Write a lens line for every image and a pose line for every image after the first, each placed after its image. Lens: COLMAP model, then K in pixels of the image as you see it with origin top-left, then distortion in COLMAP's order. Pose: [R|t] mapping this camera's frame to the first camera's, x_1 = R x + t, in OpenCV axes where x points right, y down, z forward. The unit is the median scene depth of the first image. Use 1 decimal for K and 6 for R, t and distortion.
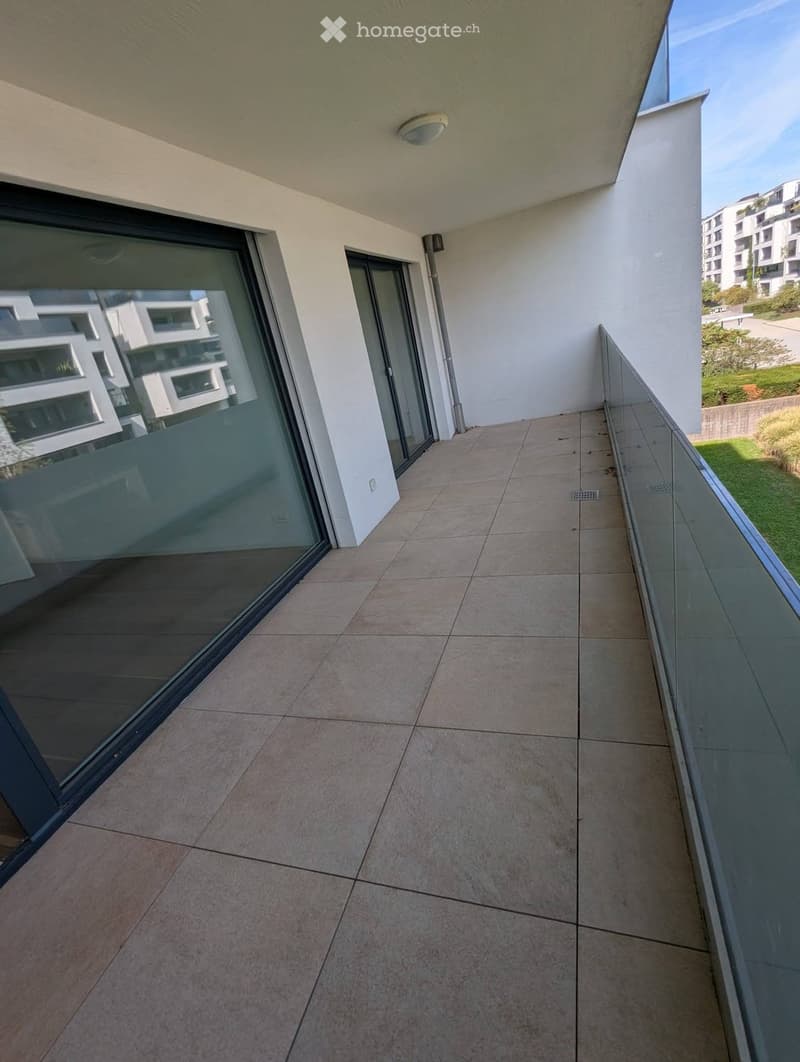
lens RADIAL K [[506.2, 0, 389.6], [0, 506.2, 526.9], [0, 0, 1]] dist [-0.002480, 0.000748]
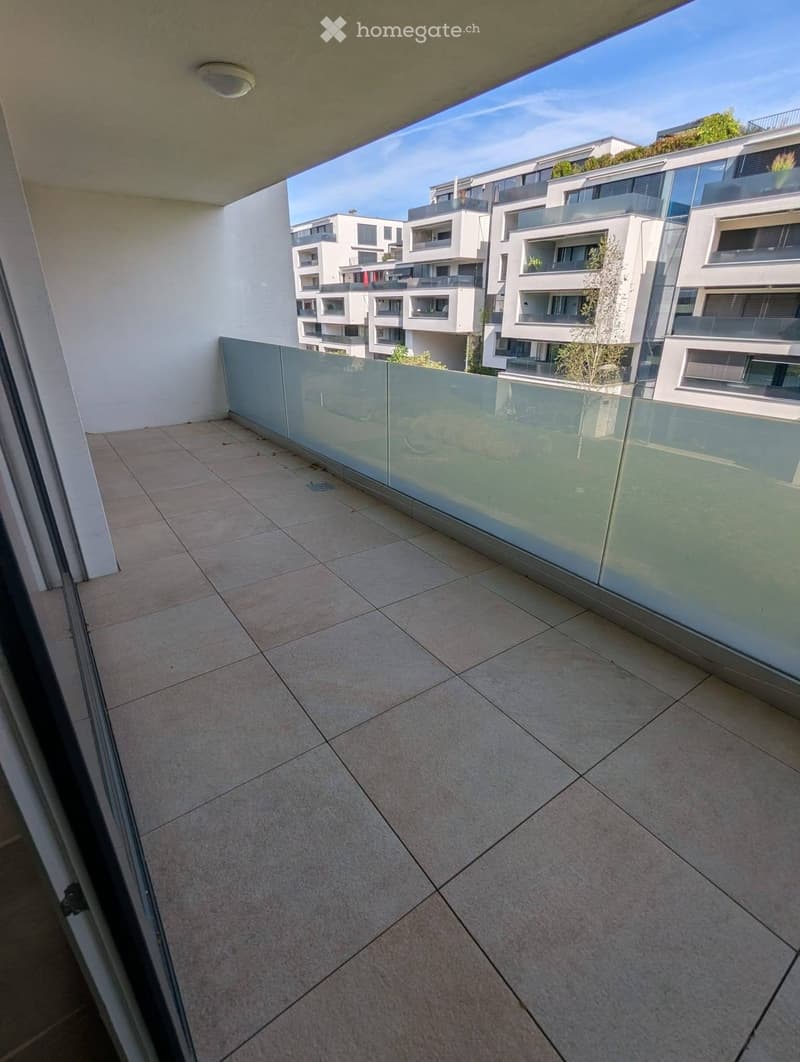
lens RADIAL K [[506.2, 0, 390.5], [0, 506.2, 533.5], [0, 0, 1]] dist [-0.002480, 0.000748]
pose [[0.572337, -0.130429, 0.809579, -0.608926], [0.160746, 0.985960, 0.045205, 0.018560], [-0.804109, 0.104265, 0.585267, 0.323482]]
